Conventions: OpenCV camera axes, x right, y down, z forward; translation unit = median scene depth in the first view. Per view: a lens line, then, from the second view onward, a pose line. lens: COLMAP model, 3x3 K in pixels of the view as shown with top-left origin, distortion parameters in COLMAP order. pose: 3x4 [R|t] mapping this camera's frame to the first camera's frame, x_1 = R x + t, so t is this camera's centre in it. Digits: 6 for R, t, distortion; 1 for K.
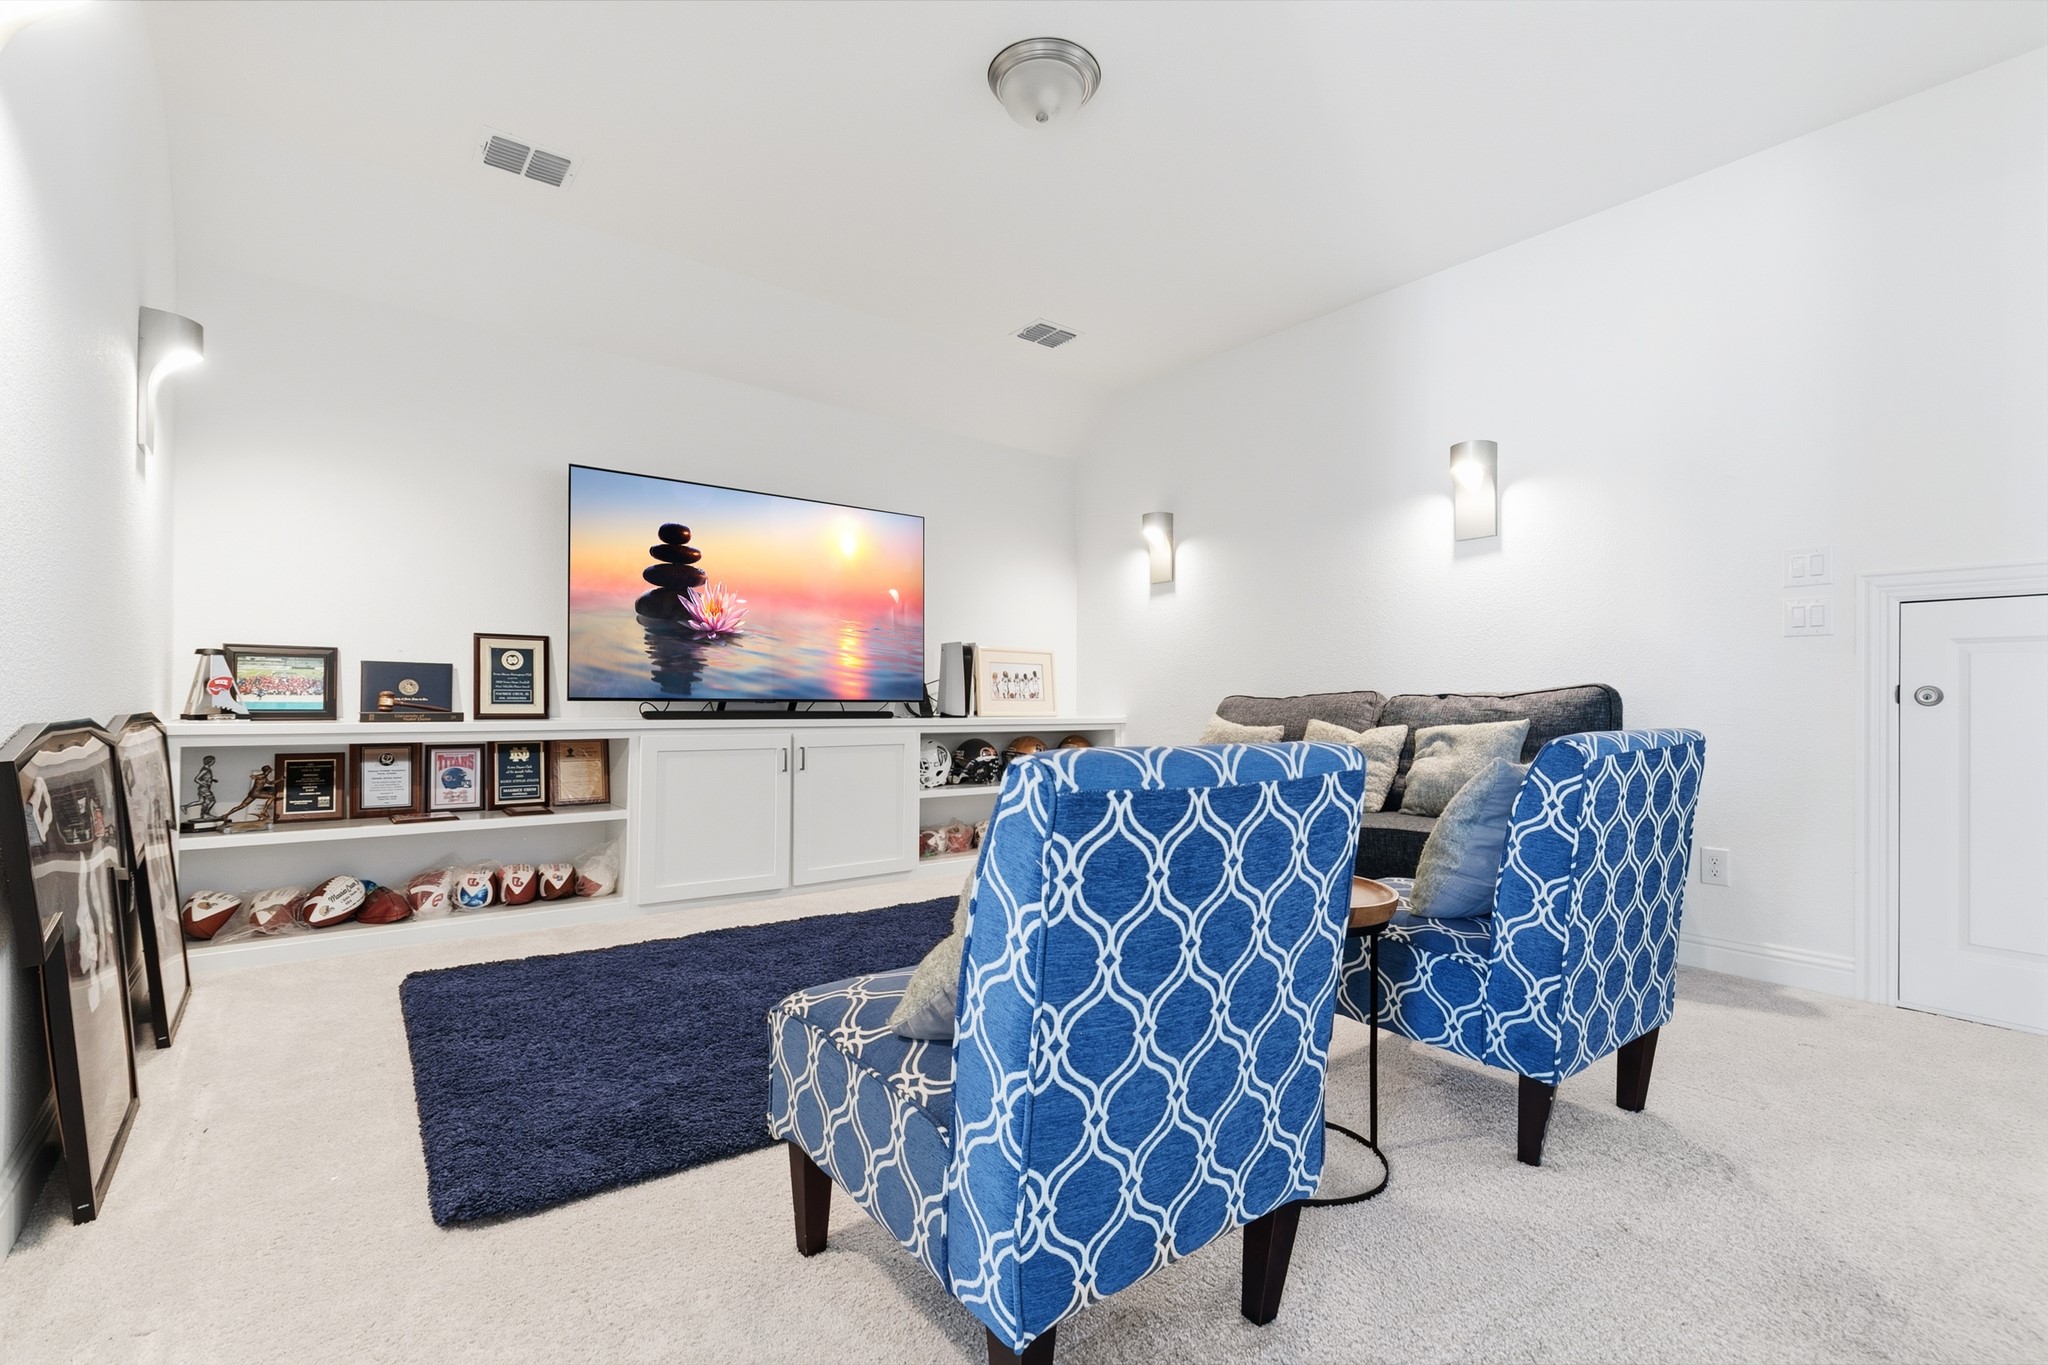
lens RADIAL K [[927.0, 0, 1022.2], [0, 927.0, 698.6], [0, 0, 1]] dist [0.001105, -0.000605]
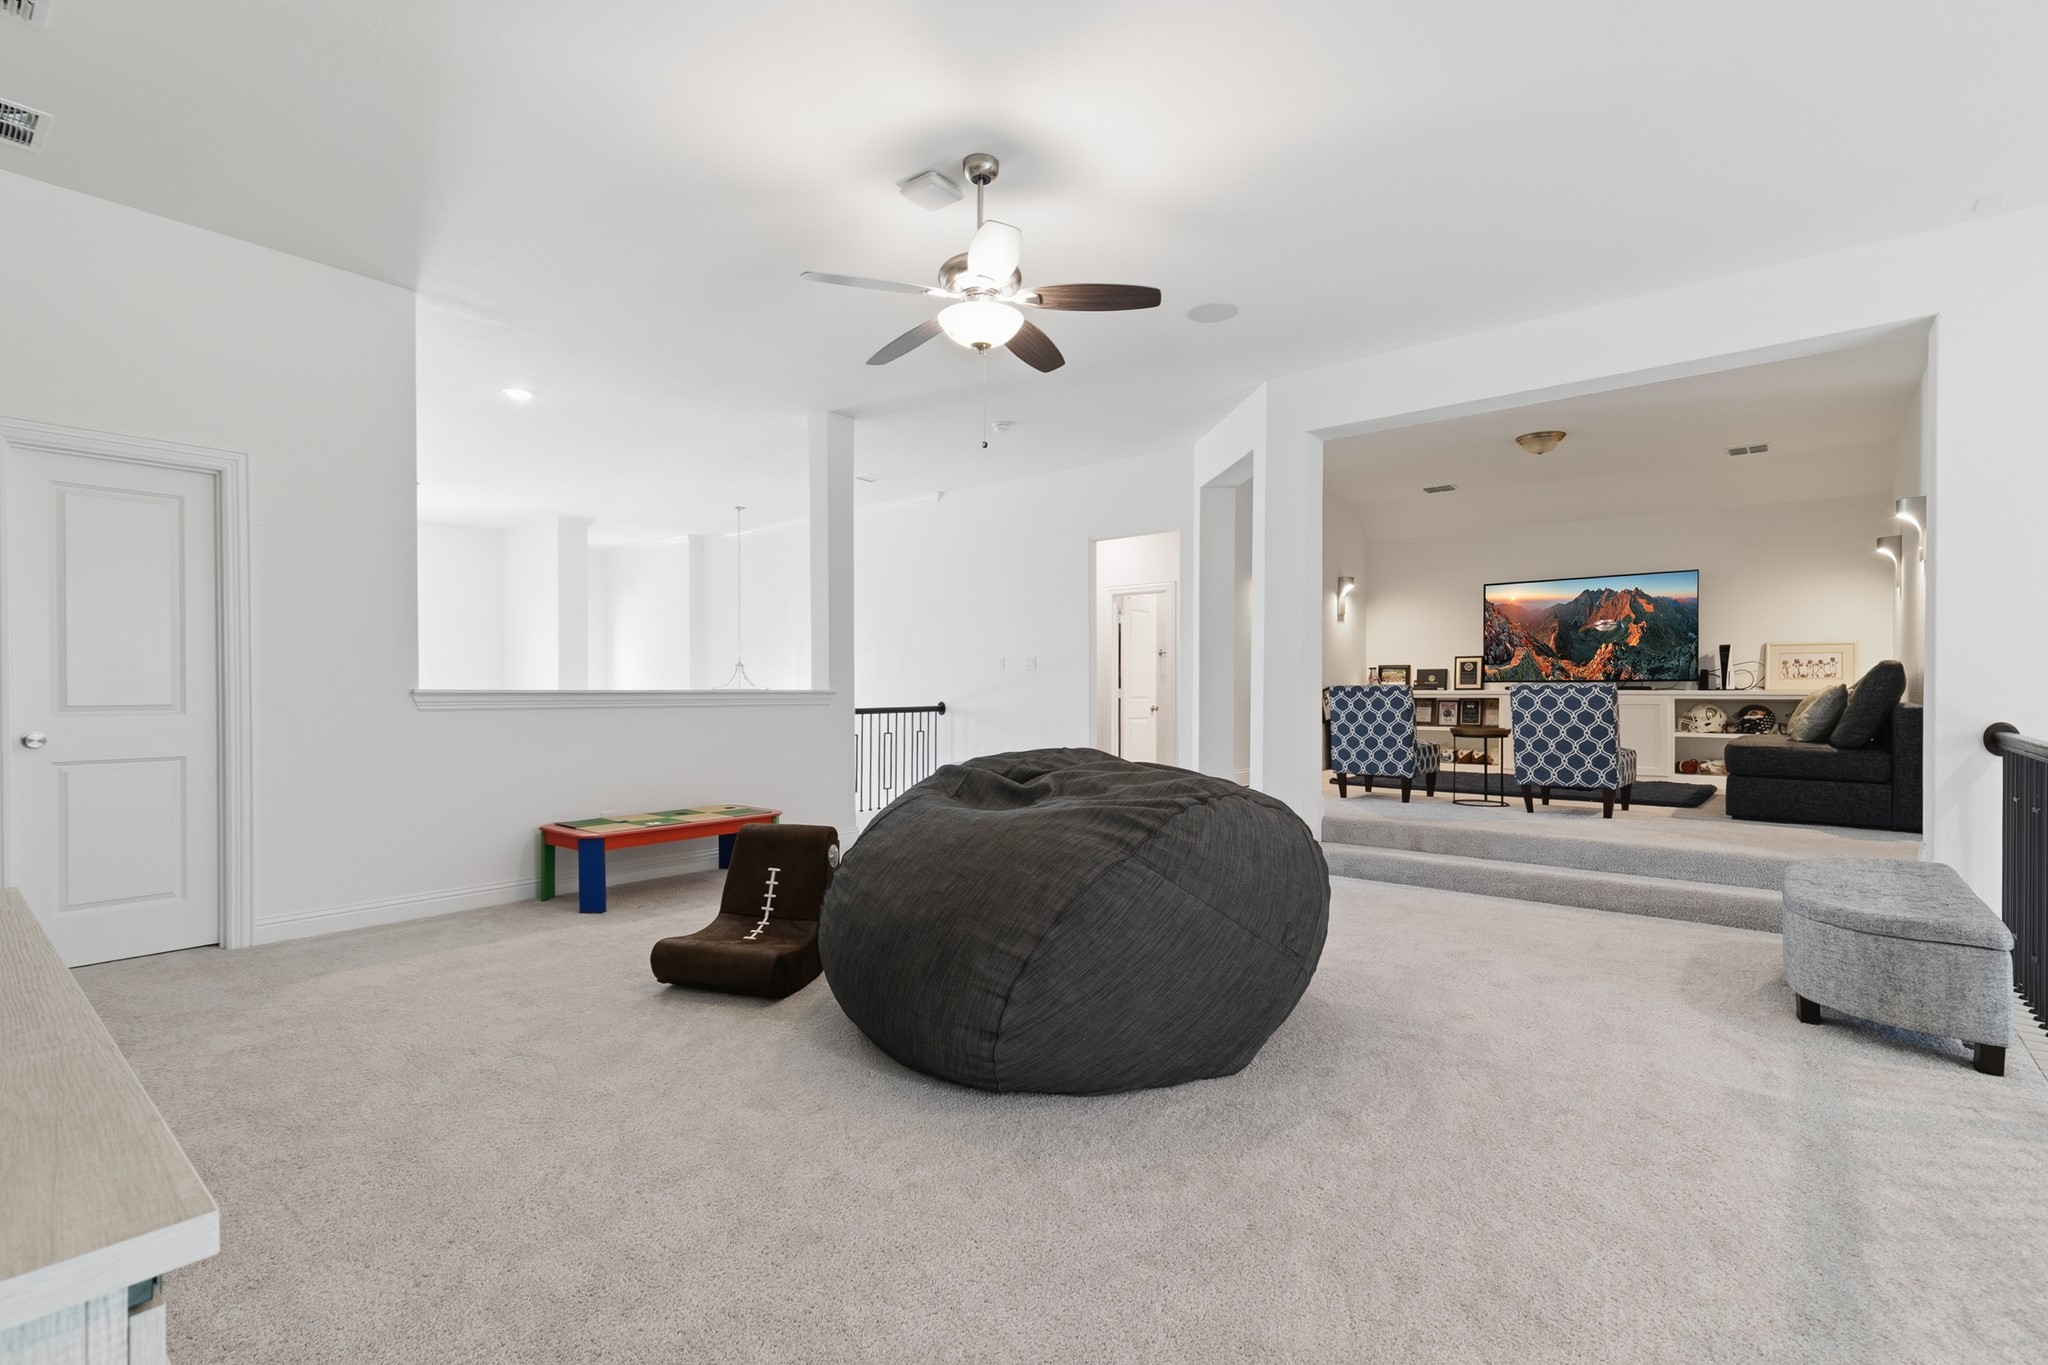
lens RADIAL K [[927.0, 0, 1022.2], [0, 927.0, 698.6], [0, 0, 1]] dist [0.001105, -0.000605]
pose [[0.217335, -0.000728, -0.976097, 1.669789], [0.004223, 0.999991, 0.000195, 0.039800], [0.976088, -0.004164, 0.217336, -0.728436]]
